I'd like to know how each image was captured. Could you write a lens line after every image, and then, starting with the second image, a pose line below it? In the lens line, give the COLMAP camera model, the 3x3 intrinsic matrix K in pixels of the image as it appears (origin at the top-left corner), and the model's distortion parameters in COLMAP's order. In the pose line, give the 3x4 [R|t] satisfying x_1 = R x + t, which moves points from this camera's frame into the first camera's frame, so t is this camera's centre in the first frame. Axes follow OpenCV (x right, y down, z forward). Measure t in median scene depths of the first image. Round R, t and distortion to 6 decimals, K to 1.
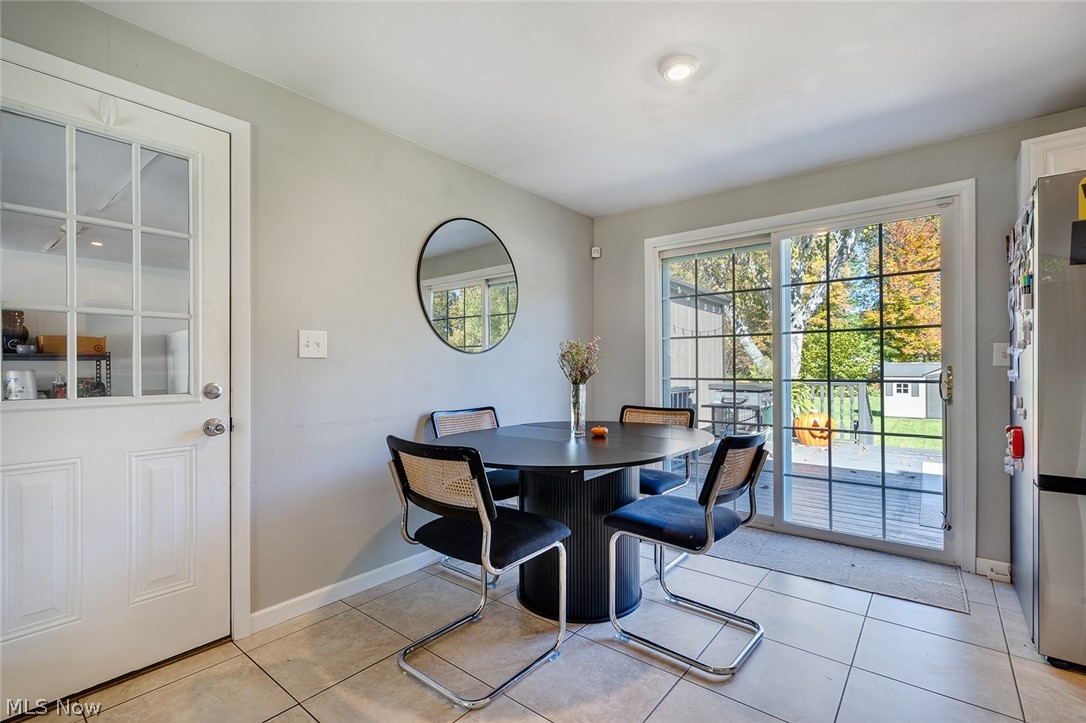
lens RADIAL K [[490.8, 0, 539.3], [0, 490.8, 365.0], [0, 0, 1]] dist [0.000454, -0.000023]
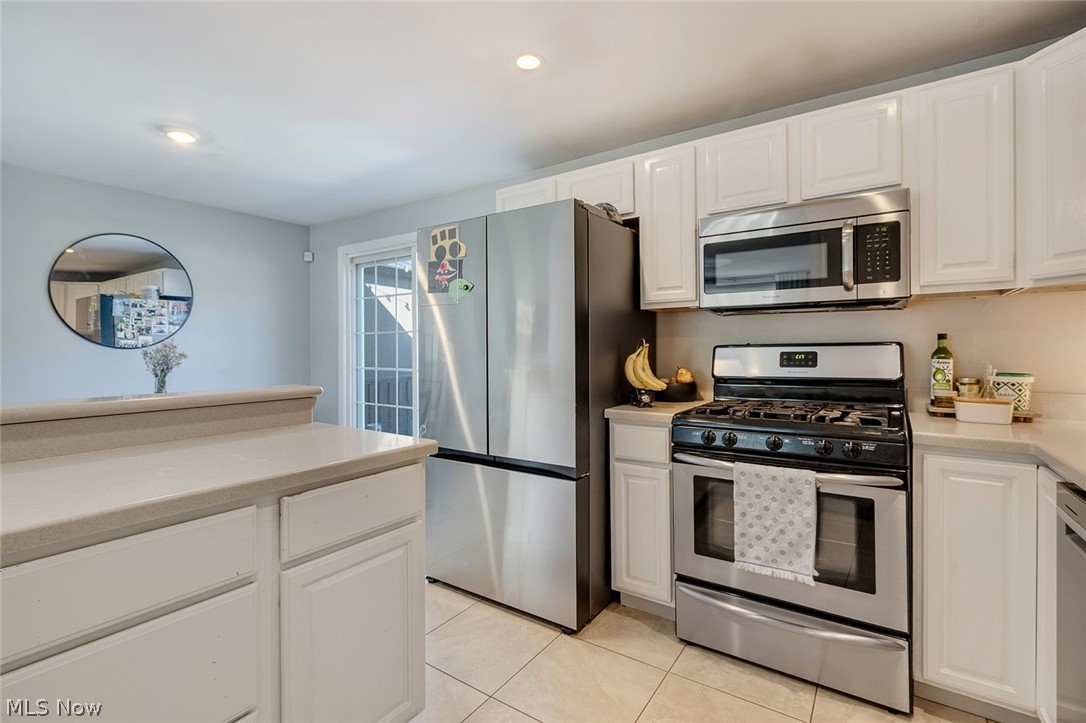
lens RADIAL K [[499.5, 0, 539.6], [0, 499.5, 351.7], [0, 0, 1]] dist [-0.010710, -0.000183]
pose [[0.996284, -0.001887, 0.086104, 0.984864], [0.001013, 0.999947, 0.010198, -0.041512], [-0.086119, -0.010072, 0.996234, -0.331489]]
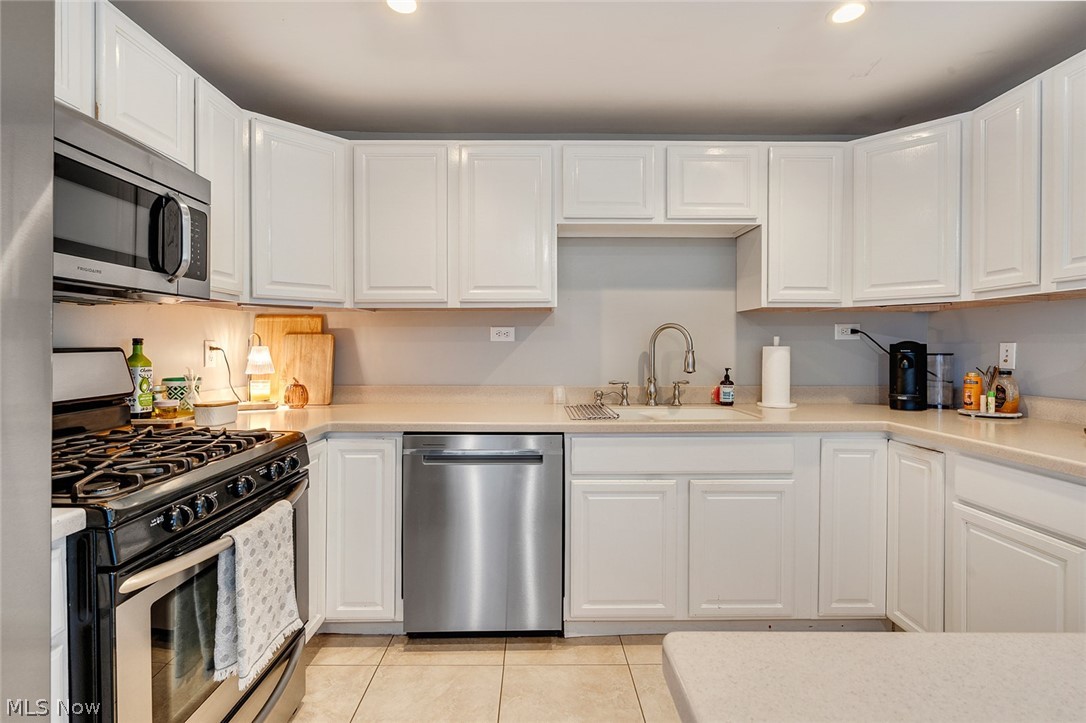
lens RADIAL K [[499.5, 0, 539.6], [0, 499.5, 351.7], [0, 0, 1]] dist [-0.010710, -0.000183]
pose [[-0.642236, -0.001762, 0.766505, 0.763288], [-0.001321, 0.999998, 0.001192, -0.044316], [-0.766506, -0.000247, -0.642237, 0.514769]]
